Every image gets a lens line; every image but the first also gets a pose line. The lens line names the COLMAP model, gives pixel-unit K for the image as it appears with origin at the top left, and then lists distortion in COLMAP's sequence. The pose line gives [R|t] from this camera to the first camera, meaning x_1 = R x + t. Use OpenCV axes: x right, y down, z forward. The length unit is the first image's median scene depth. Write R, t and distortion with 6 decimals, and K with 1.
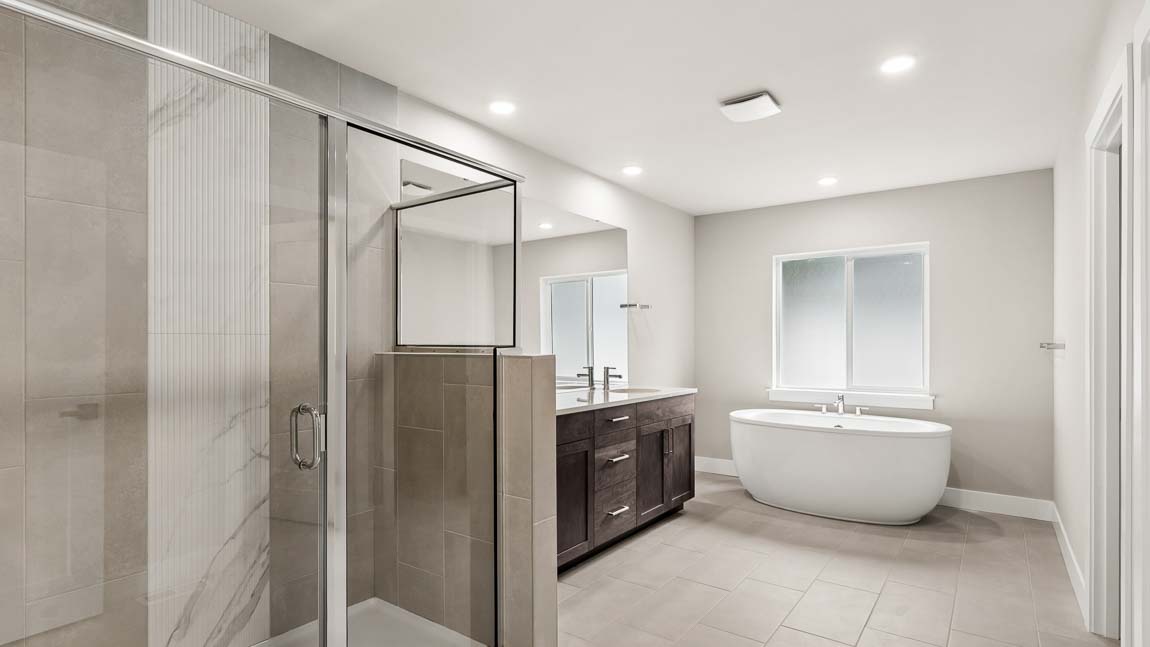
lens RADIAL K [[576.1, 0, 574.6], [0, 576.1, 332.7], [0, 0, 1]] dist [0.004187, -0.001225]
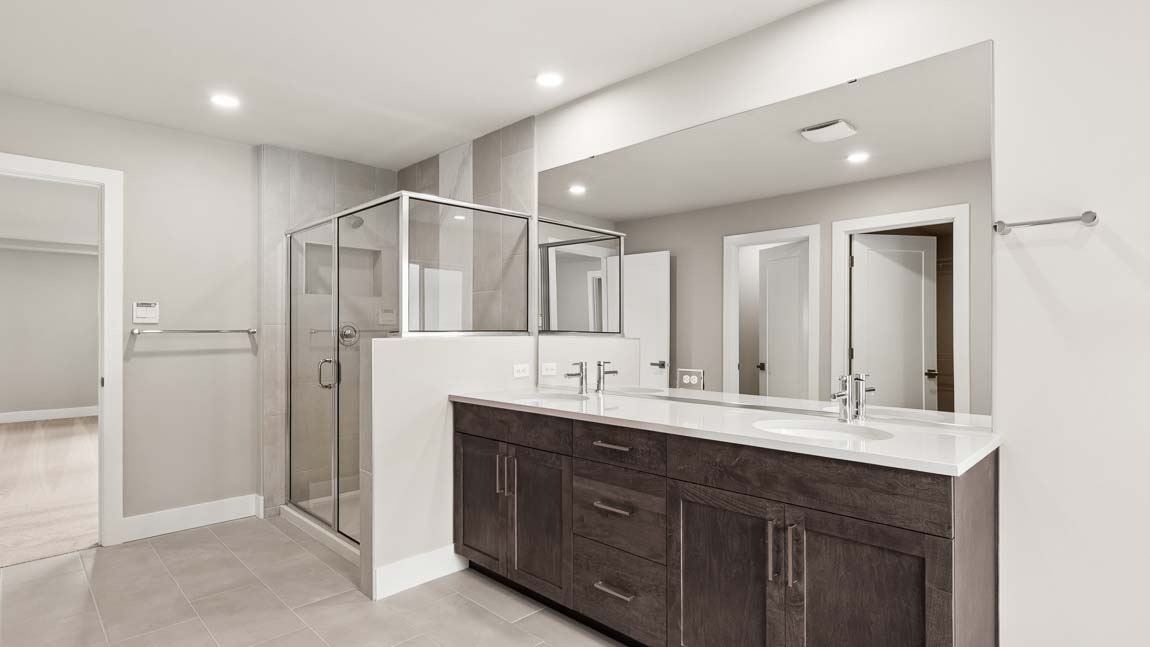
lens RADIAL K [[576.1, 0, 577.7], [0, 576.1, 326.1], [0, 0, 1]] dist [0.004187, -0.001225]
pose [[-0.149490, -0.015457, -0.988642, 0.589401], [0.012934, 0.999762, -0.017586, 0.023010], [0.988679, -0.015417, -0.149254, 0.873217]]
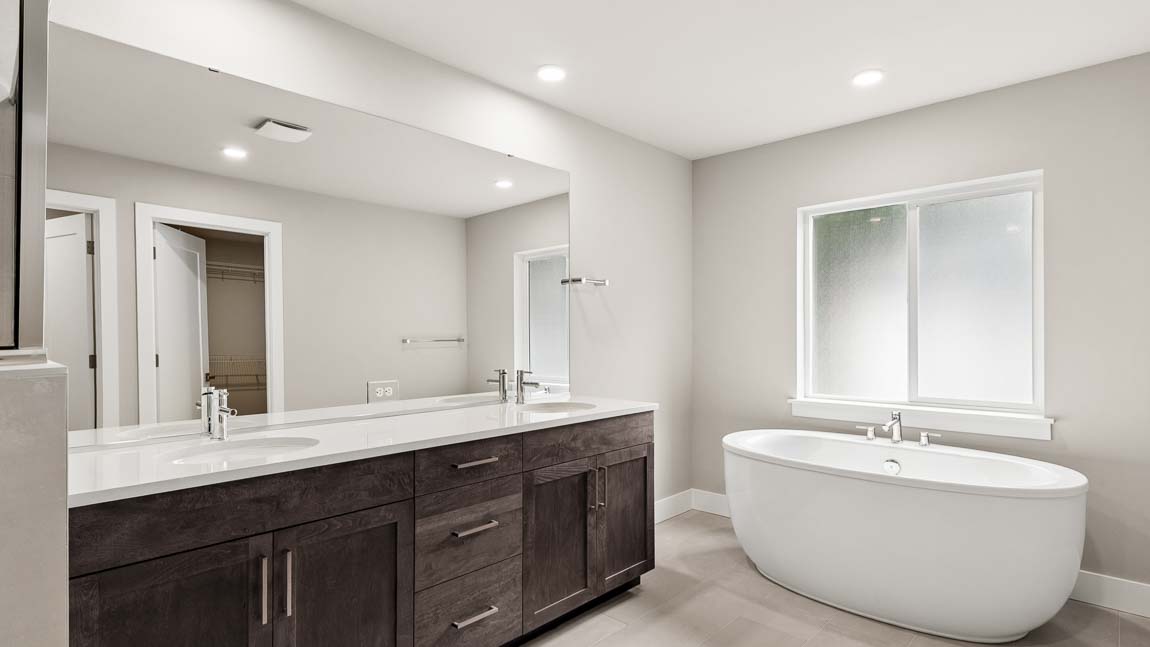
lens RADIAL K [[576.1, 0, 578.2], [0, 576.1, 324.6], [0, 0, 1]] dist [0.004187, -0.001225]
pose [[0.991949, -0.006288, -0.126478, 0.213243], [0.006647, 0.999975, 0.002416, 0.004820], [0.126460, -0.003237, 0.991966, 0.347528]]
